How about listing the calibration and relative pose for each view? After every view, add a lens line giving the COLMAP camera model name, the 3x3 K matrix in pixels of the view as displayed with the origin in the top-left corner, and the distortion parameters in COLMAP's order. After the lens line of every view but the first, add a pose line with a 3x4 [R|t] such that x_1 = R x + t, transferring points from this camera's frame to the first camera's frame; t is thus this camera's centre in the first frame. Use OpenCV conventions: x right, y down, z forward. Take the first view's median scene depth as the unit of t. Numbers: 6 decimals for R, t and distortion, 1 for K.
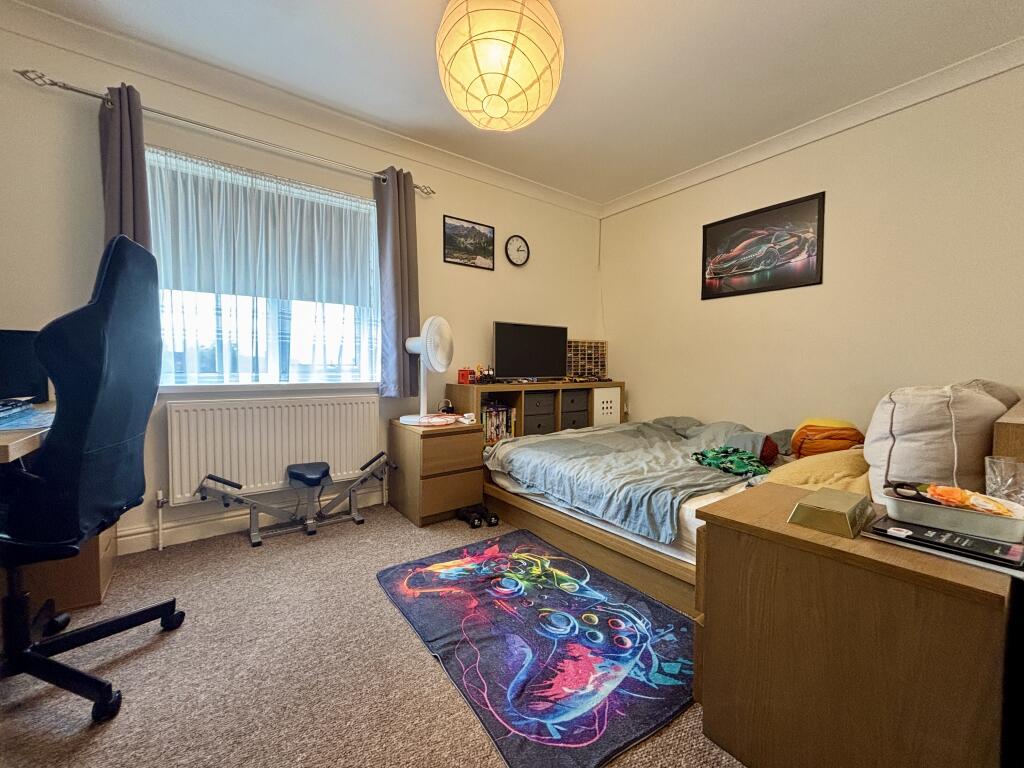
lens RADIAL K [[414.2, 0, 510.9], [0, 414.2, 382.7], [0, 0, 1]] dist [0.005024, -0.000120]
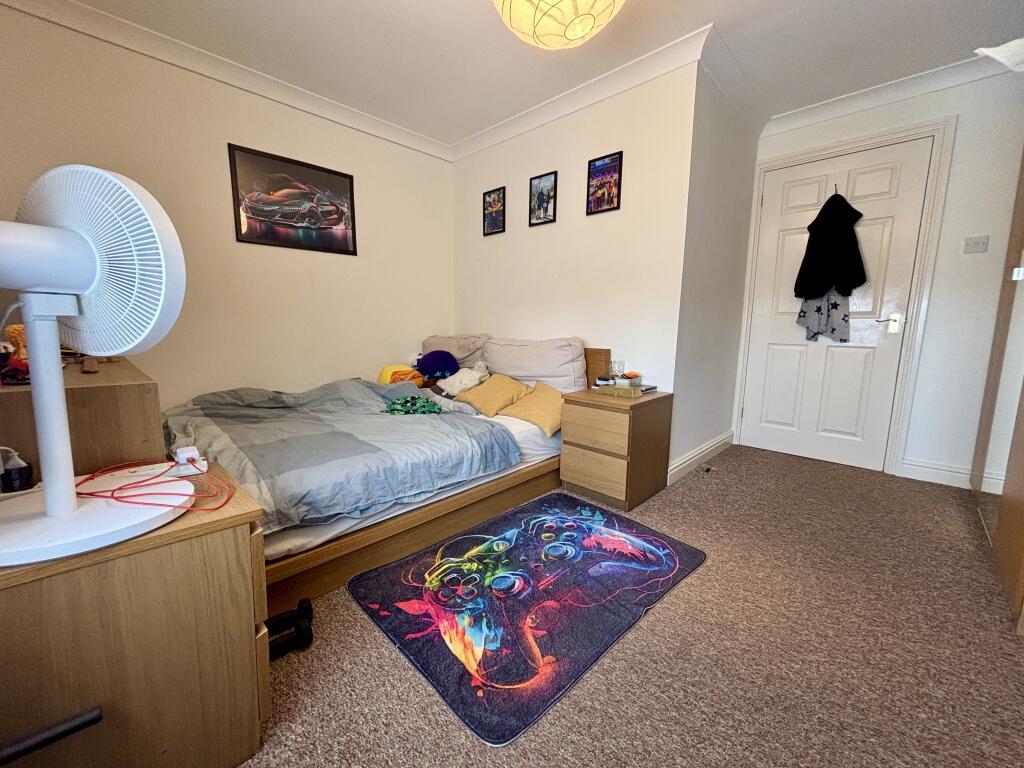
lens RADIAL K [[414.2, 0, 510.6], [0, 414.2, 380.7], [0, 0, 1]] dist [0.005024, -0.000120]
pose [[-0.143494, -0.148821, 0.978398, -0.796621], [0.031850, 0.987422, 0.154865, -0.072874], [-0.989139, 0.053384, -0.136949, 1.073163]]
